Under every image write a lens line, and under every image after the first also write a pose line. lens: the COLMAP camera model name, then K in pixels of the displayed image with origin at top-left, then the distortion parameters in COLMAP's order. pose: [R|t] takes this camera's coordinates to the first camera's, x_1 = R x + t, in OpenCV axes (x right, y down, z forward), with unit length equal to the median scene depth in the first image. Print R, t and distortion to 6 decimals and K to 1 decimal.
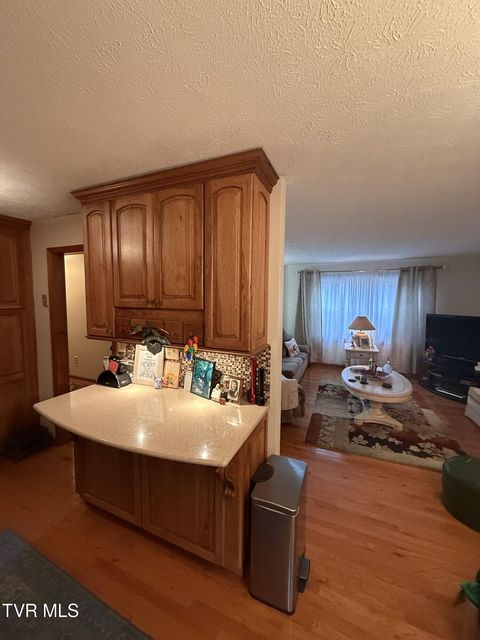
lens RADIAL K [[255.8, 0, 239.3], [0, 255.8, 318.1], [0, 0, 1]] dist [0.001377, 0.000375]
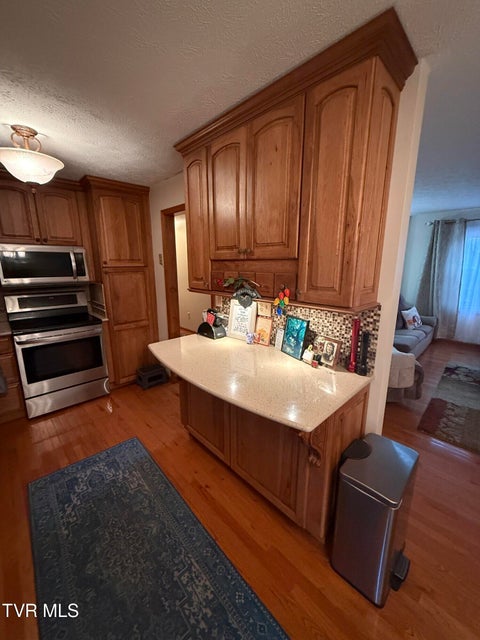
lens RADIAL K [[255.8, 0, 240.1], [0, 255.8, 318.5], [0, 0, 1]] dist [0.001377, 0.000375]
pose [[0.924279, 0.069321, -0.375370, 0.015644], [-0.020279, 0.990900, 0.133061, 0.045640], [0.381178, -0.115373, 0.917274, 0.082641]]
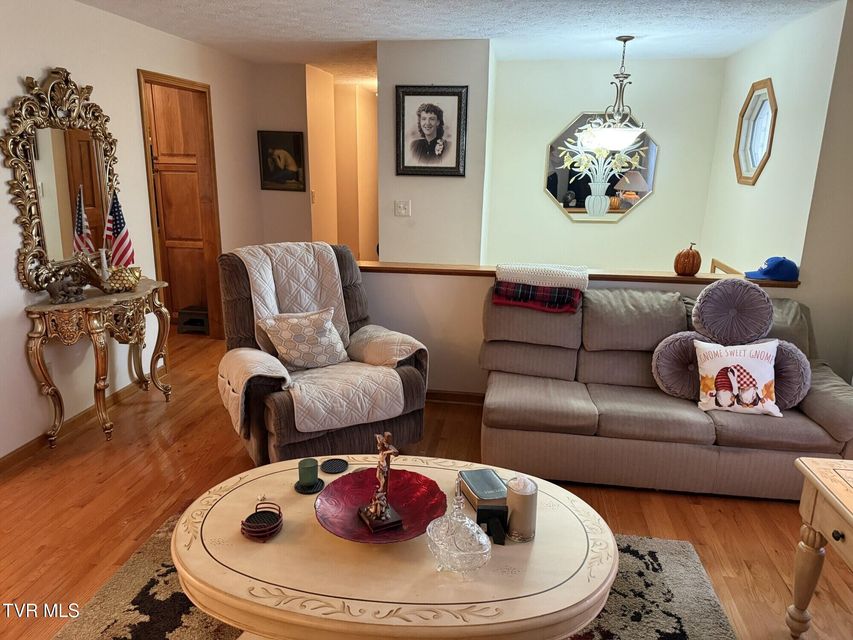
lens RADIAL K [[602.2, 0, 425.9], [0, 602.2, 319.1], [0, 0, 1]] dist [0.052193, -0.071637]
pose [[0.242467, 0.242148, -0.939454, 1.756688], [-0.097660, 0.969523, 0.224693, -0.086225], [0.965232, 0.037266, 0.258725, 1.611551]]
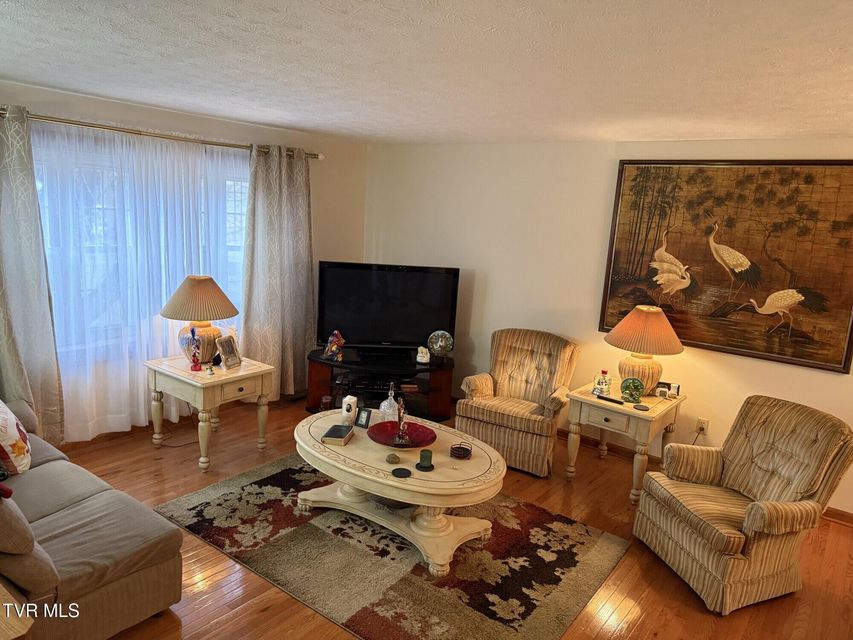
lens RADIAL K [[602.2, 0, 426.7], [0, 602.2, 318.8], [0, 0, 1]] dist [0.052193, -0.071637]
pose [[0.246654, -0.164392, 0.955059, -0.609611], [0.018689, 0.986131, 0.164913, -0.209396], [-0.968923, -0.022827, 0.246306, 1.314839]]
